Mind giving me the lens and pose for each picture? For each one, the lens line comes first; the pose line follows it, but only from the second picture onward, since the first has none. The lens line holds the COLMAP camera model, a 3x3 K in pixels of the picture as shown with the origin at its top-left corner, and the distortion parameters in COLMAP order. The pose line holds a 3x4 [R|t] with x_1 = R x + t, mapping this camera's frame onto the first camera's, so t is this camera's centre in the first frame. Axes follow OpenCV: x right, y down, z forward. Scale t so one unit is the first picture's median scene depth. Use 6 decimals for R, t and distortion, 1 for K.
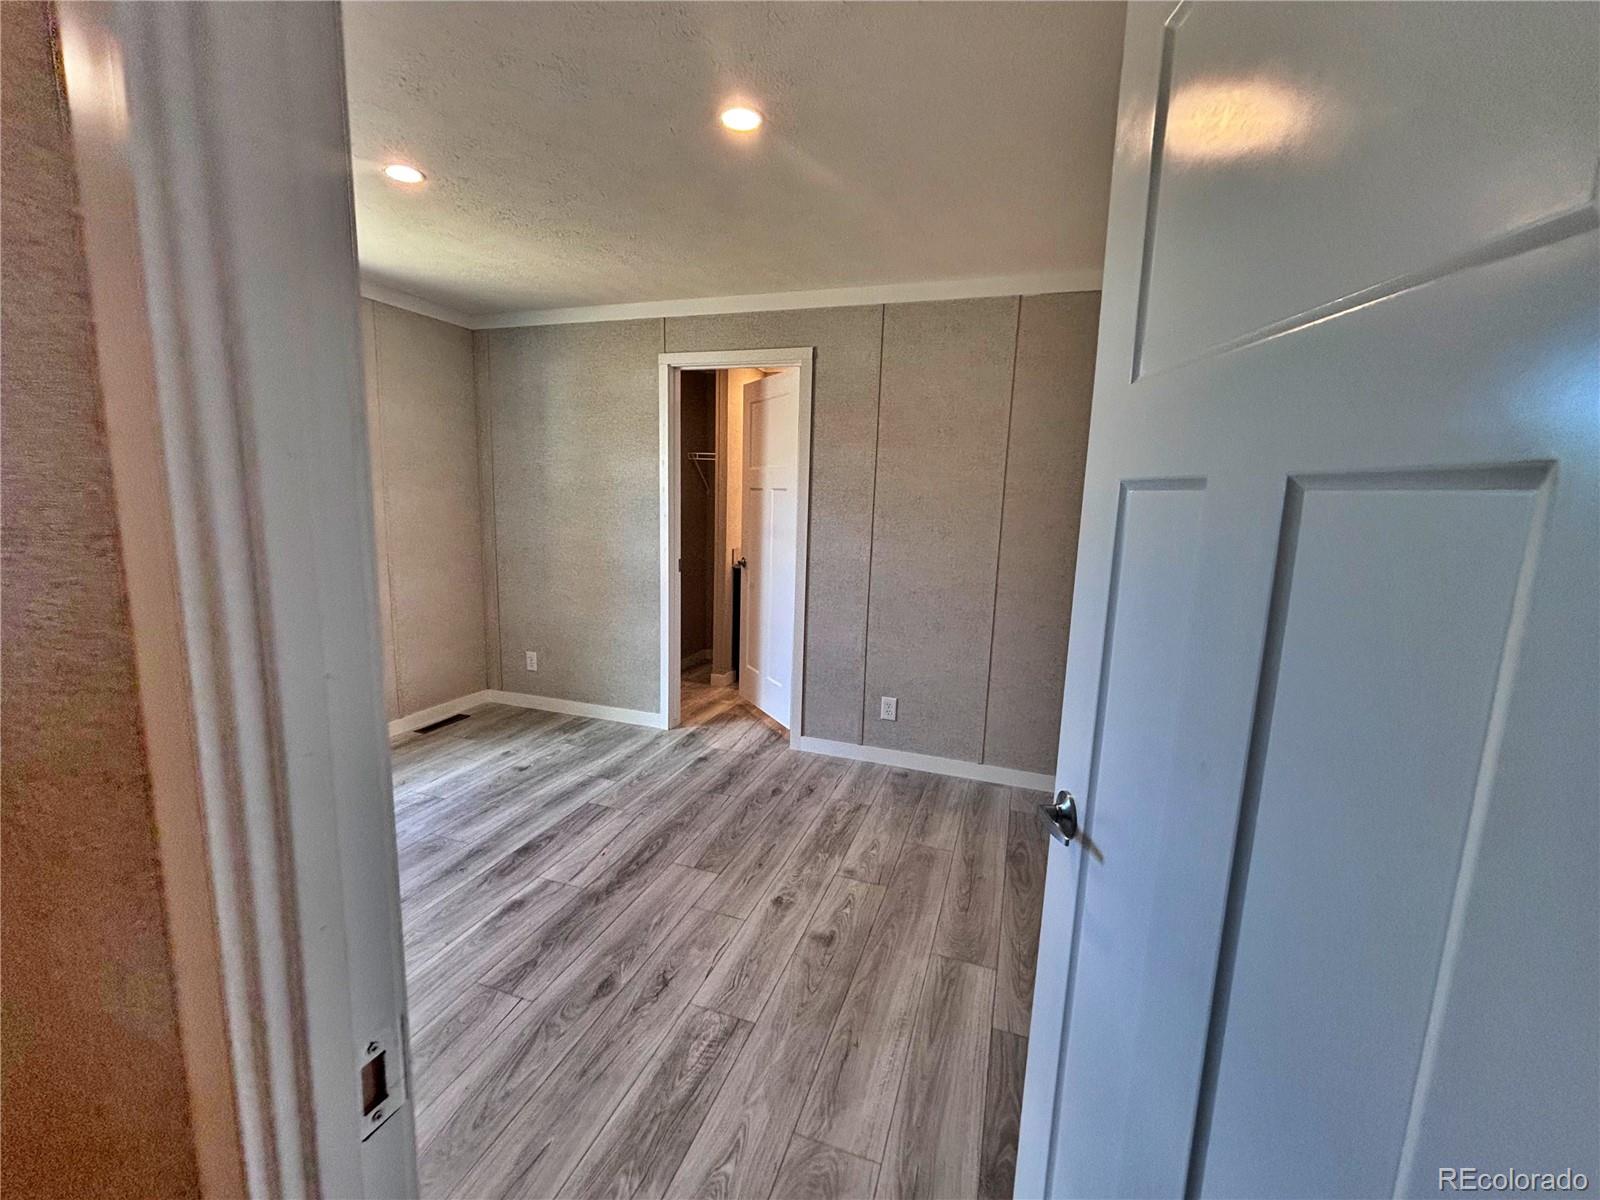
lens RADIAL K [[667.5, 0, 798.7], [0, 667.5, 601.6], [0, 0, 1]] dist [0.003143, 0.002618]
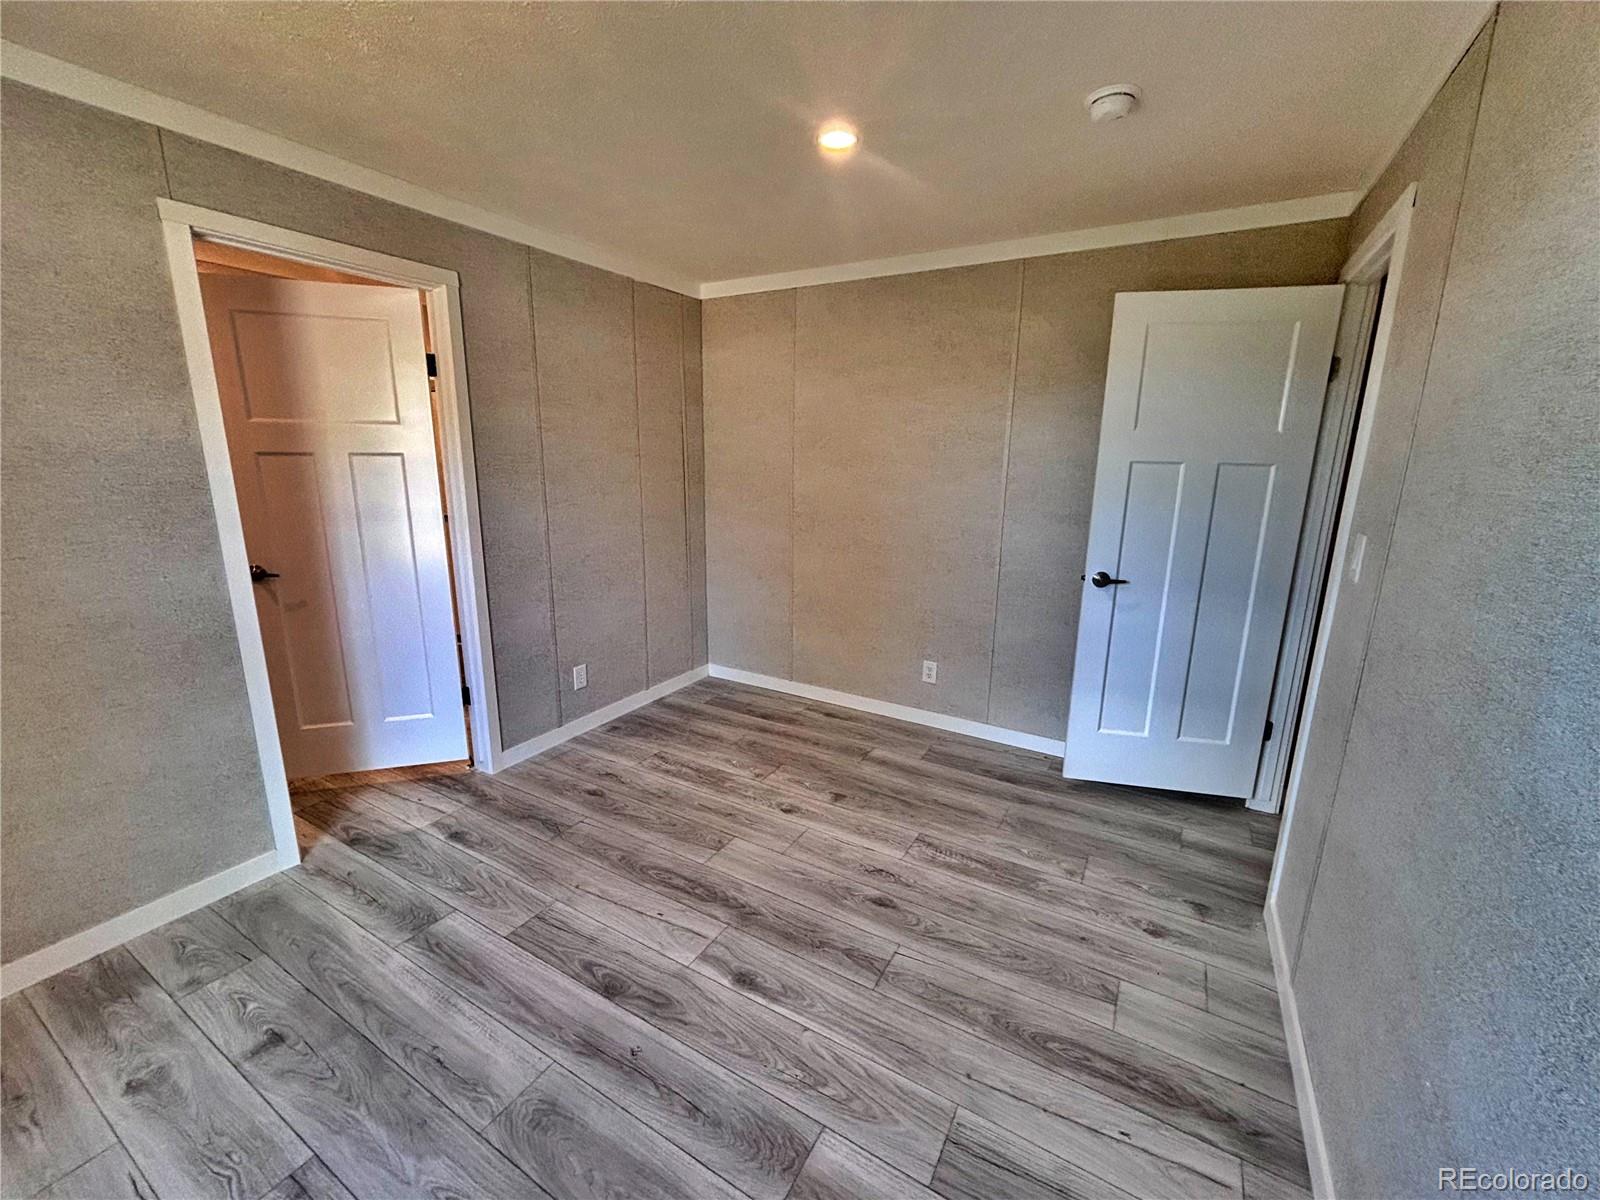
lens RADIAL K [[667.5, 0, 801.6], [0, 667.5, 582.3], [0, 0, 1]] dist [0.003143, 0.002618]
pose [[0.180990, -0.211878, 0.960391, -1.197392], [0.158157, 0.970079, 0.184209, -0.171065], [-0.970685, 0.118552, 0.209085, 0.769923]]
